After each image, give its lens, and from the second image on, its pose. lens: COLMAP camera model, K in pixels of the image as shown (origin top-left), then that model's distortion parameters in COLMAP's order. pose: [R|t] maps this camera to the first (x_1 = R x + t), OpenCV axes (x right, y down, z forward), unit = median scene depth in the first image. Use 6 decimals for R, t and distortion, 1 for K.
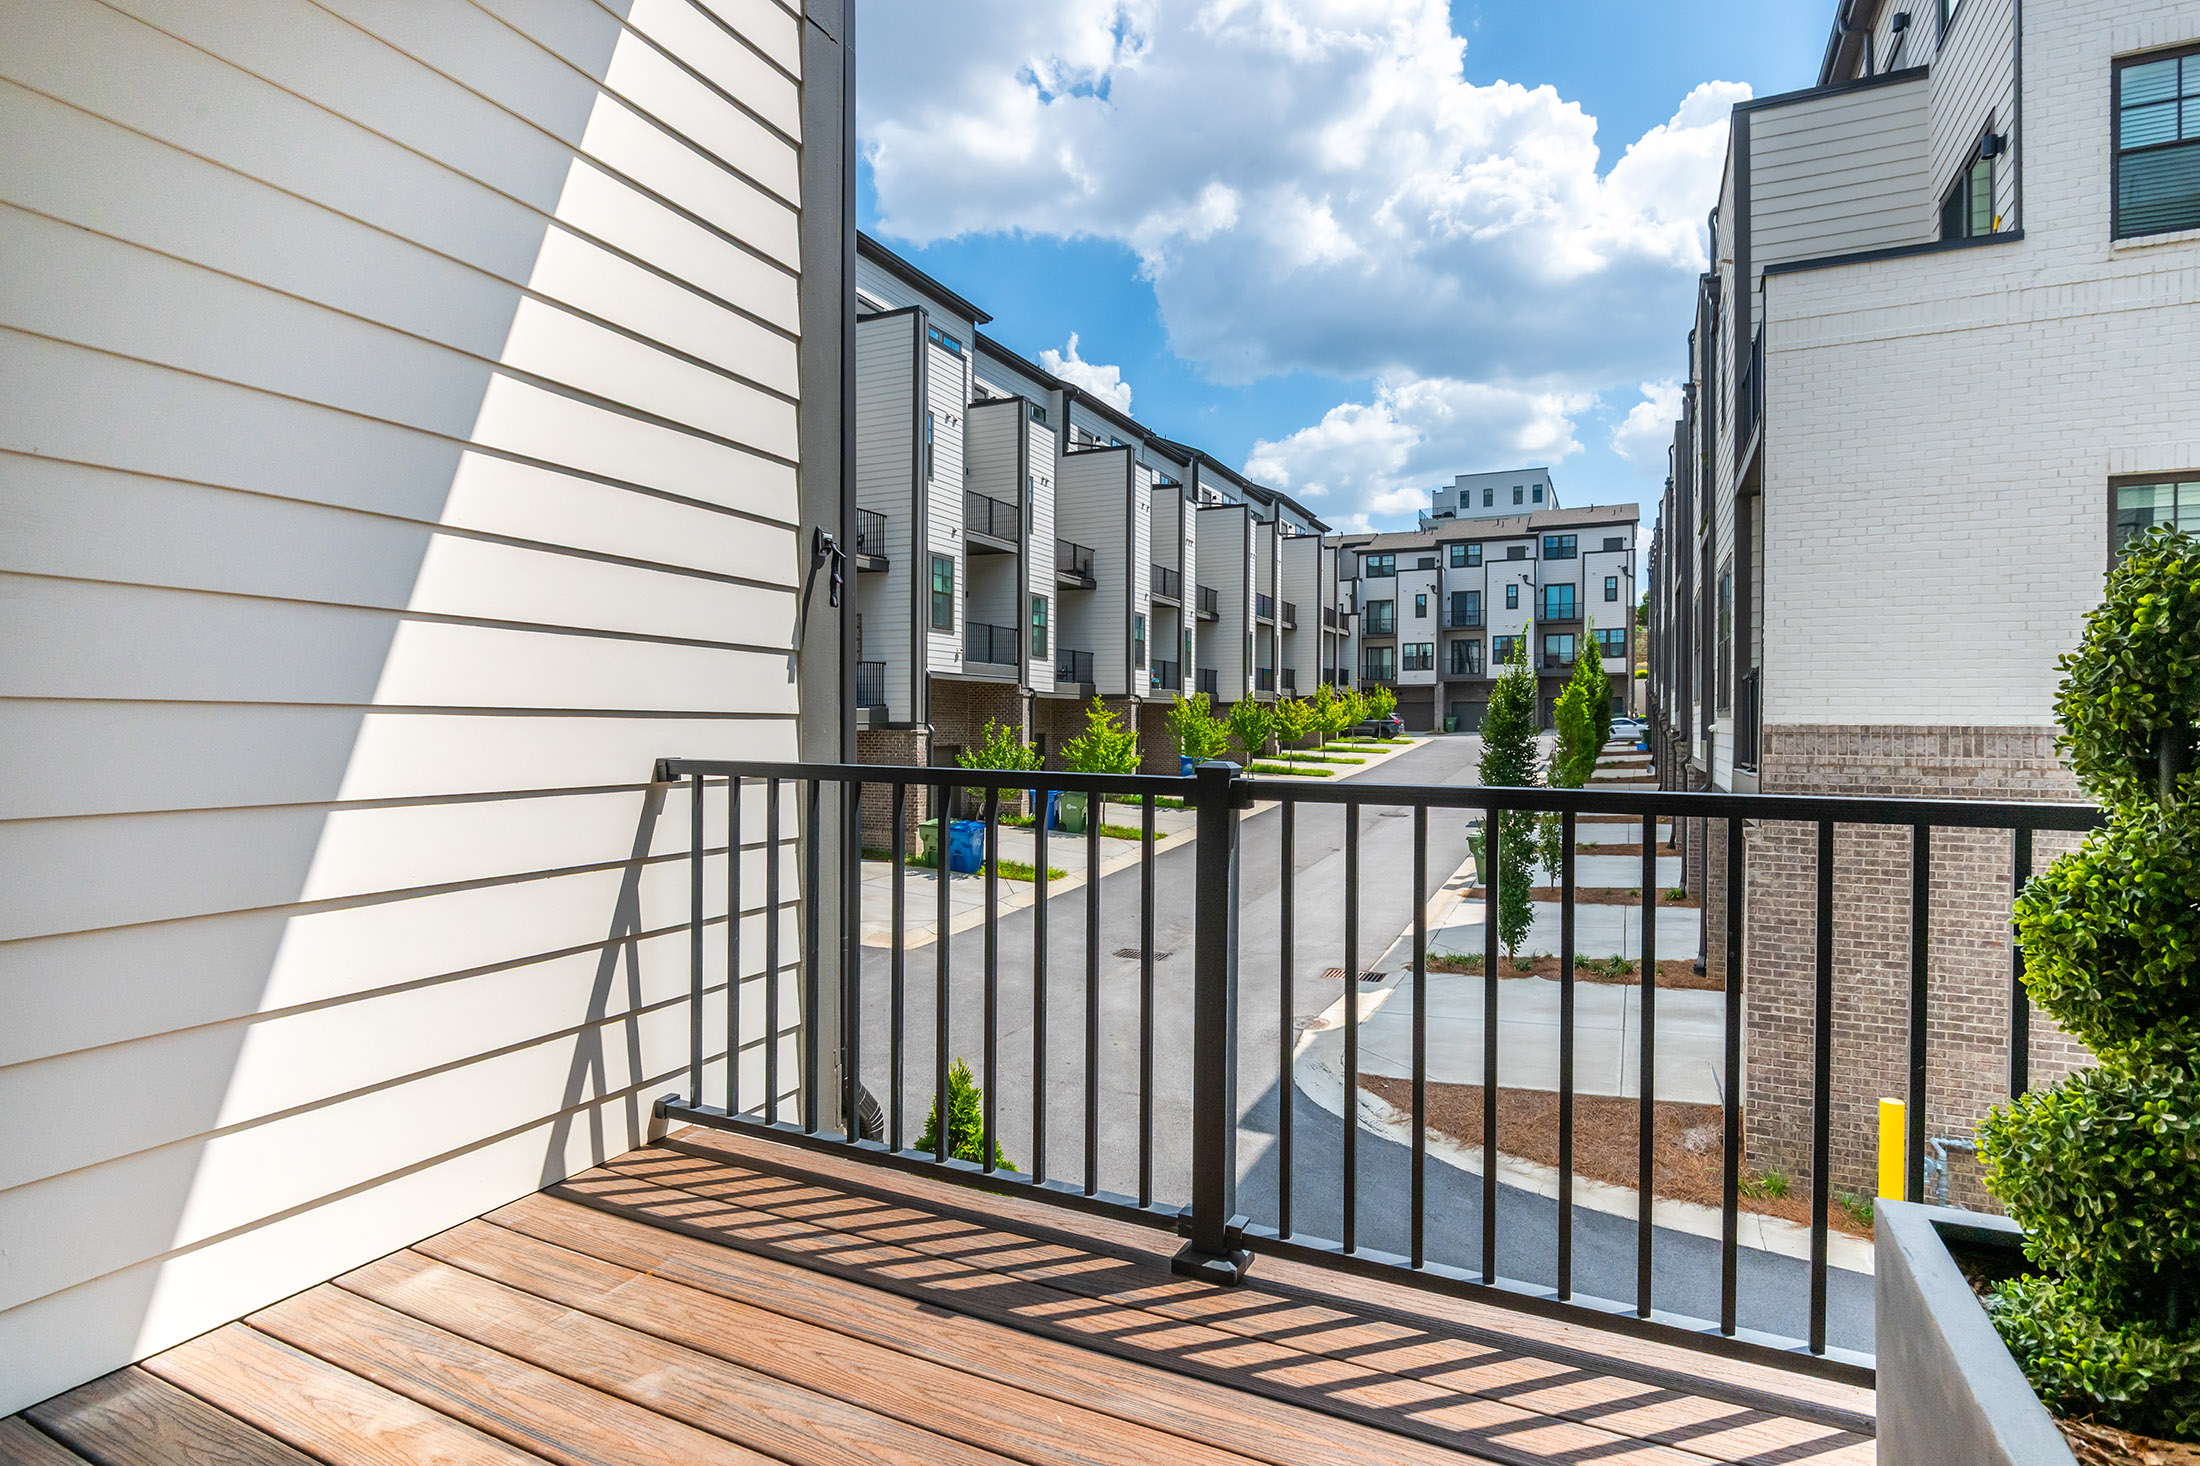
lens RADIAL K [[1098.2, 0, 1100.0], [0, 1098.2, 733.0], [0, 0, 1]] dist [0.003547, -0.000644]
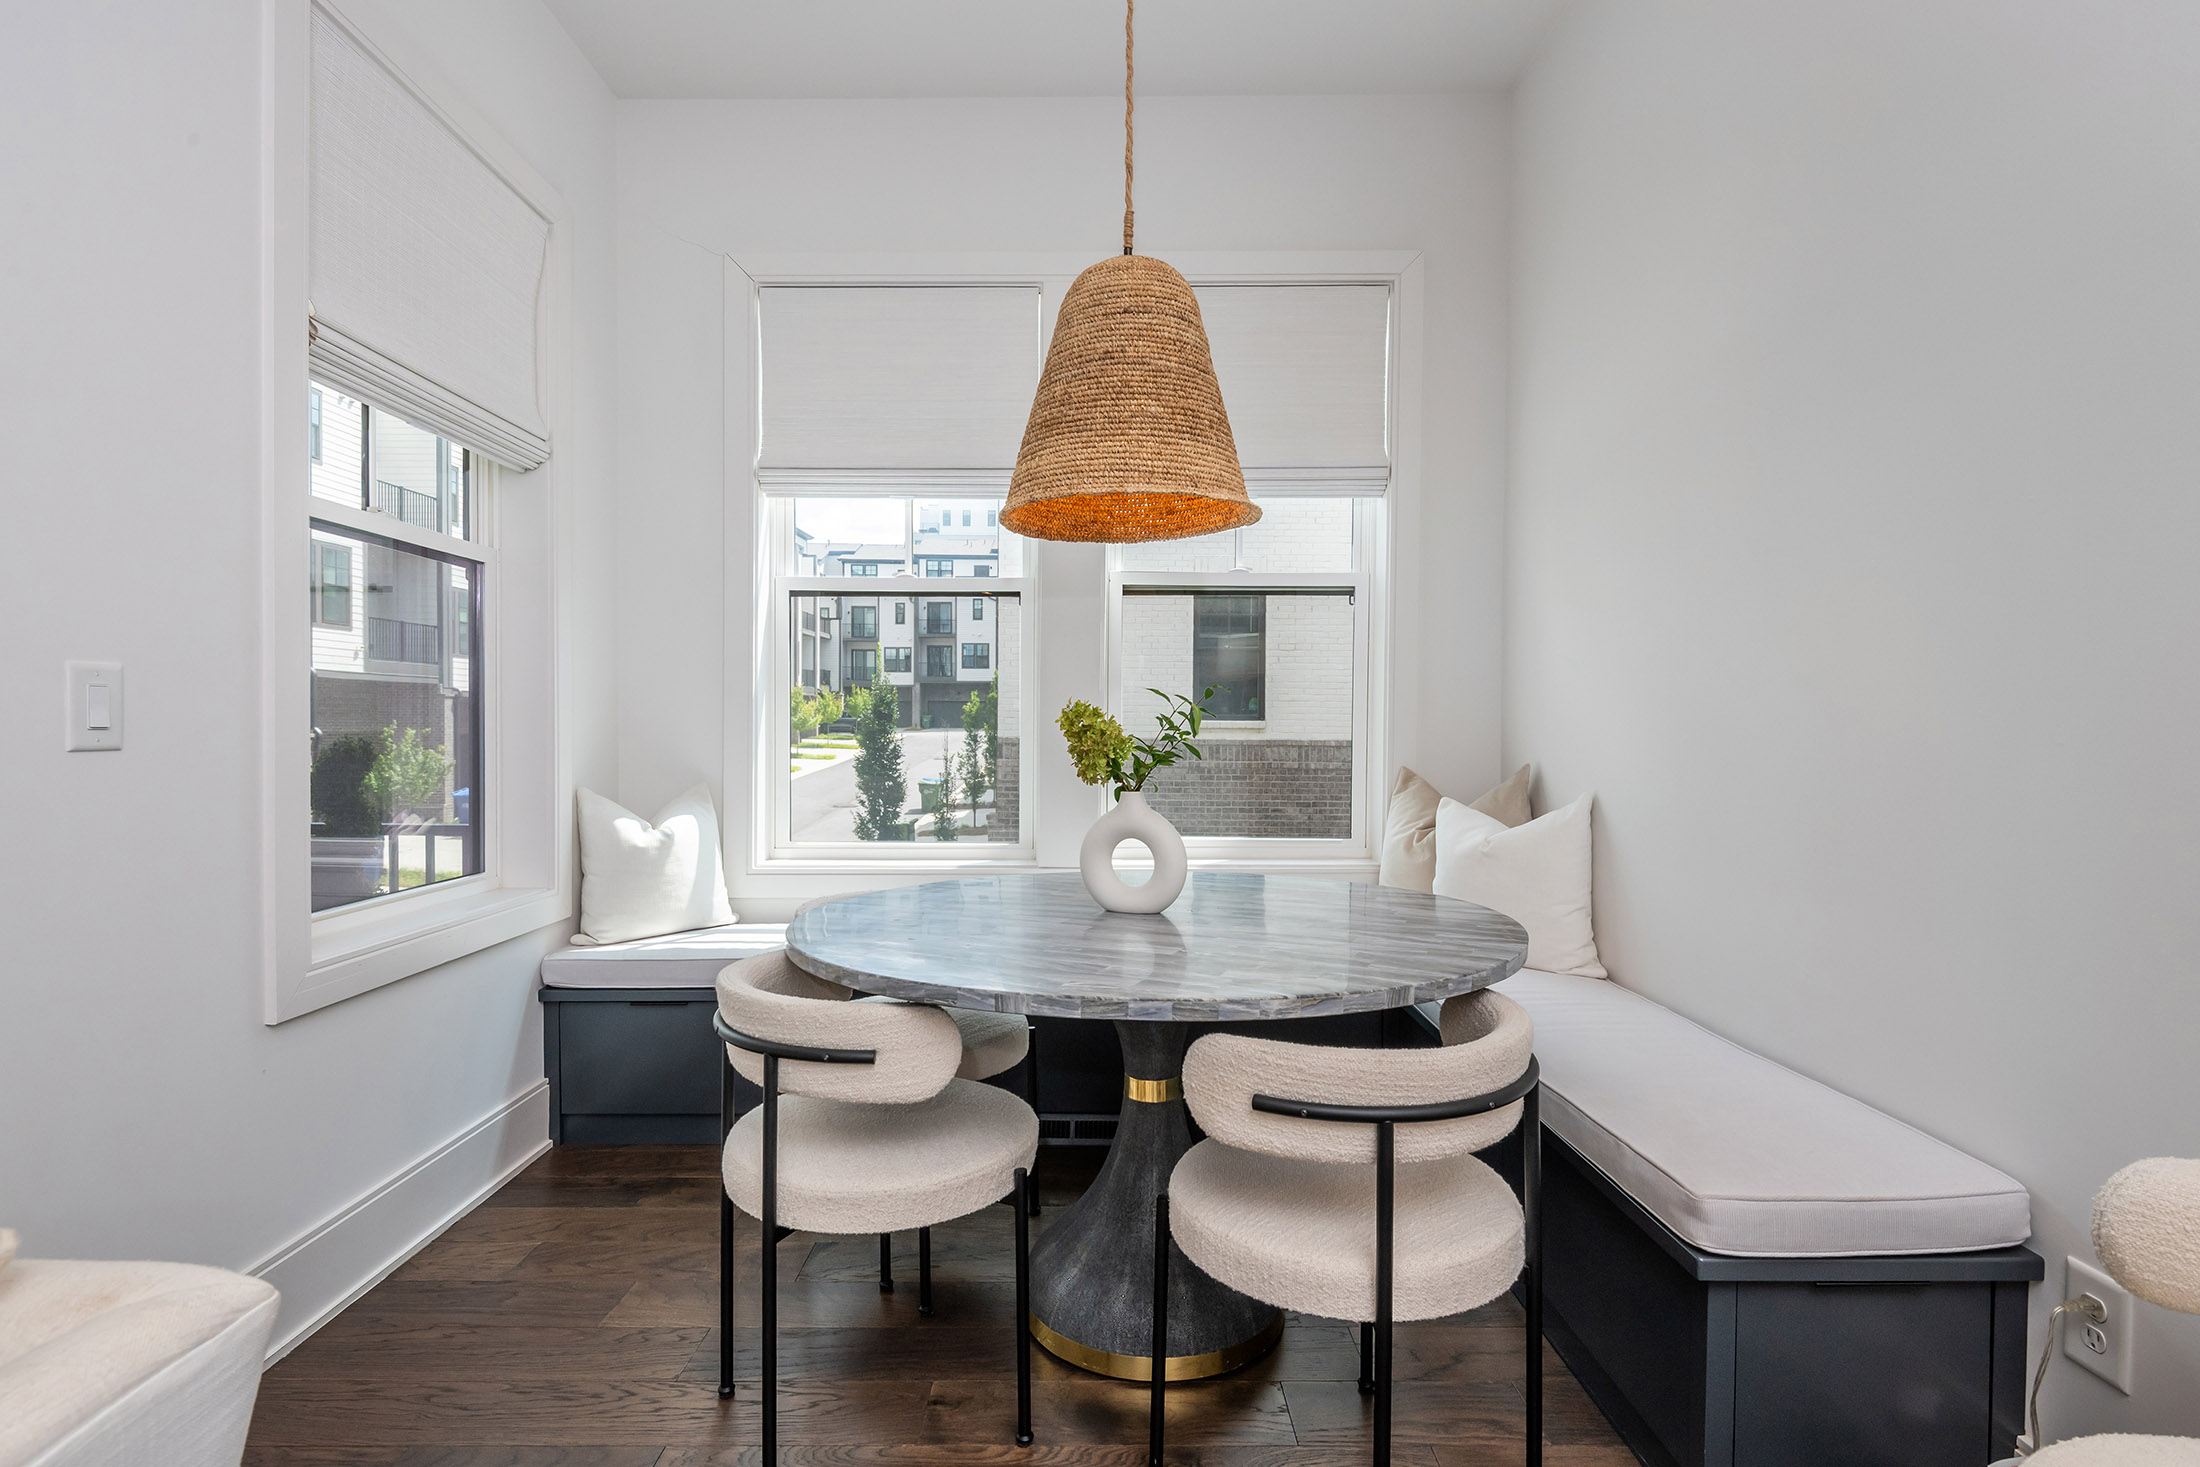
lens RADIAL K [[1044.6, 0, 1100.0], [0, 1044.6, 733.5], [0, 0, 1]] dist [0.000275, 0.000081]
pose [[0.900314, -0.003804, 0.435225, 0.035997], [0.001110, 0.999979, 0.006444, -0.004800], [-0.435241, -0.005318, 0.900299, -0.051861]]
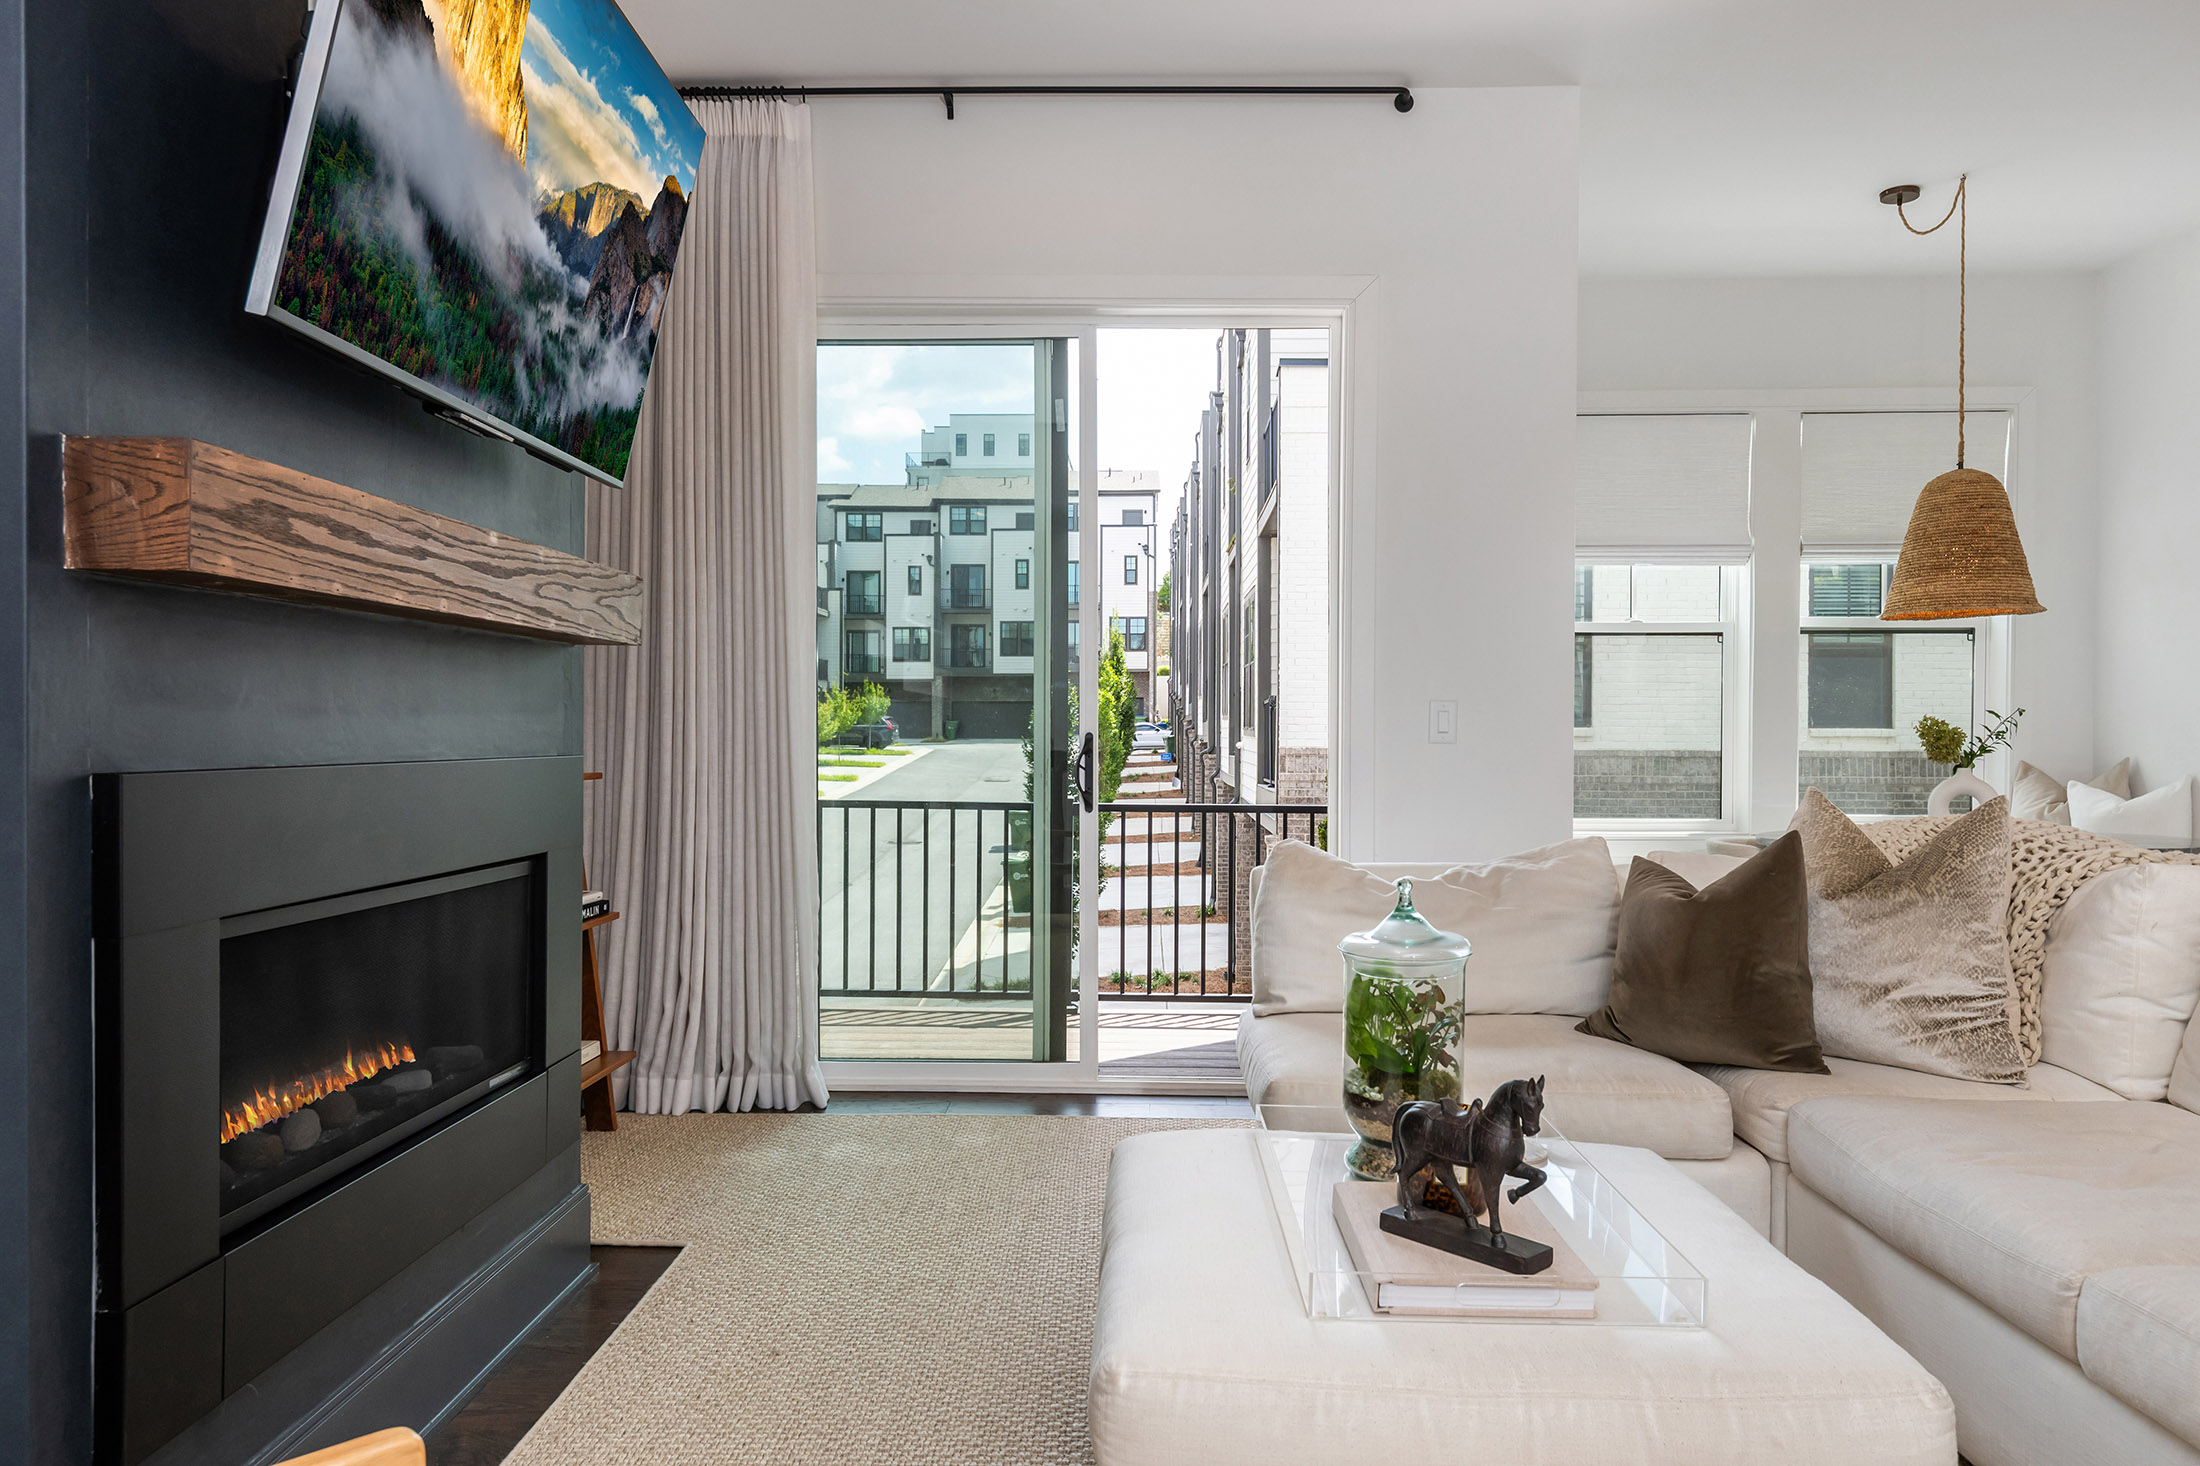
lens RADIAL K [[1498.6, 0, 1094.5], [0, 1498.6, 745.5], [0, 0, 1]] dist [-0.004853, -0.002197]
pose [[0.915288, -0.005543, 0.402763, -0.052187], [0.003463, 0.999977, 0.005891, -0.004621], [-0.402786, -0.003997, 0.915285, -0.090776]]
